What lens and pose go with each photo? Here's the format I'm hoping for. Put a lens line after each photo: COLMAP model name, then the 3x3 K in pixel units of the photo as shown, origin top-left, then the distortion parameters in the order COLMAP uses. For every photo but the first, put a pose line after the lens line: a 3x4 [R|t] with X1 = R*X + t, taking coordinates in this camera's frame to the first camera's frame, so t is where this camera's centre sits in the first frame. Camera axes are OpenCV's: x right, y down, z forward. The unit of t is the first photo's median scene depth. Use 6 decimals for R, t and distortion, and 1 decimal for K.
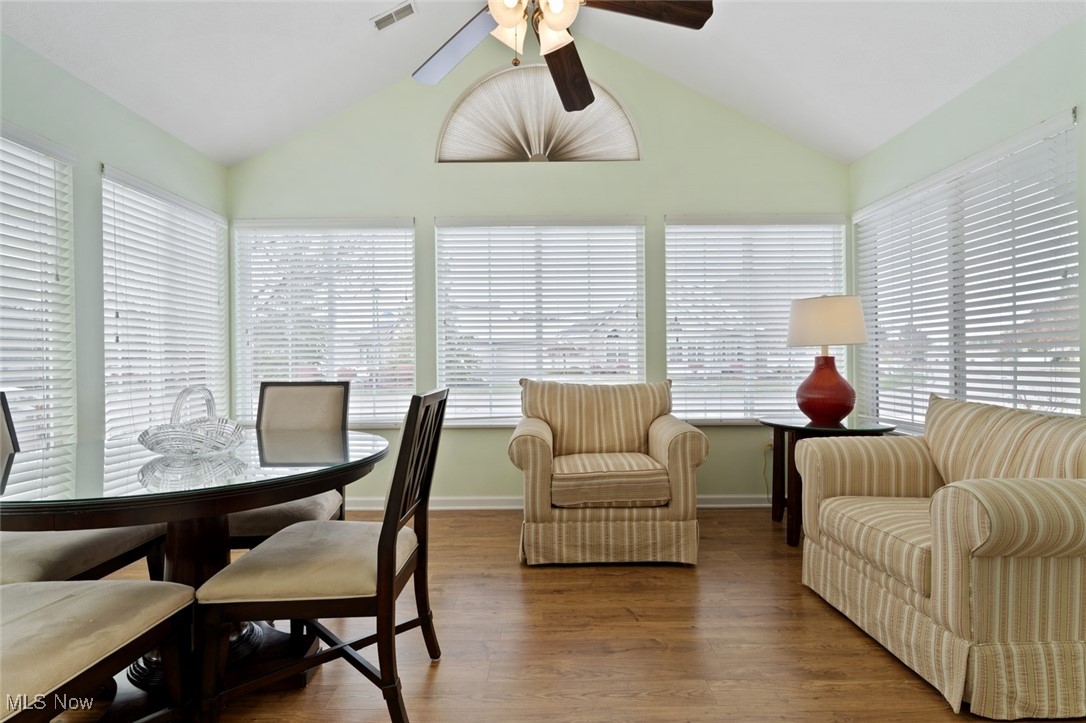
lens RADIAL K [[492.4, 0, 547.5], [0, 492.4, 361.3], [0, 0, 1]] dist [-0.008520, -0.001103]
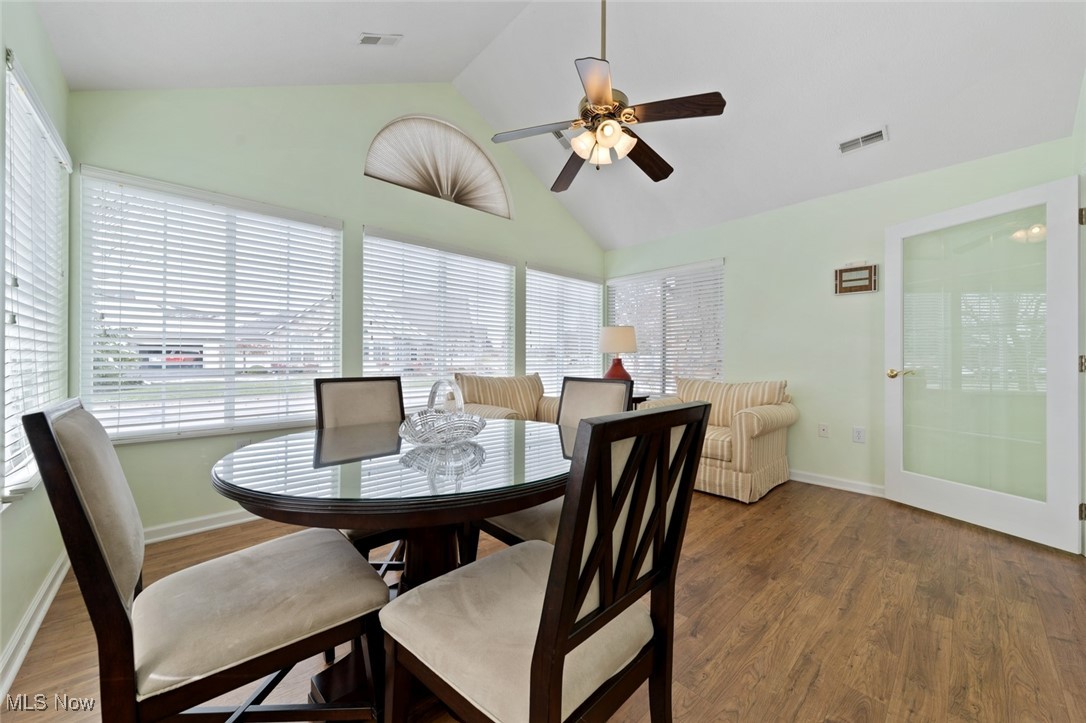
lens RADIAL K [[397.7, 0, 541.3], [0, 397.7, 360.1], [0, 0, 1]] dist [-0.003358, -0.000136]
pose [[0.729755, 0.010051, 0.683635, -0.532180], [-0.007575, 0.999949, -0.006616, 0.005572], [-0.683667, -0.000350, 0.729794, 0.097599]]
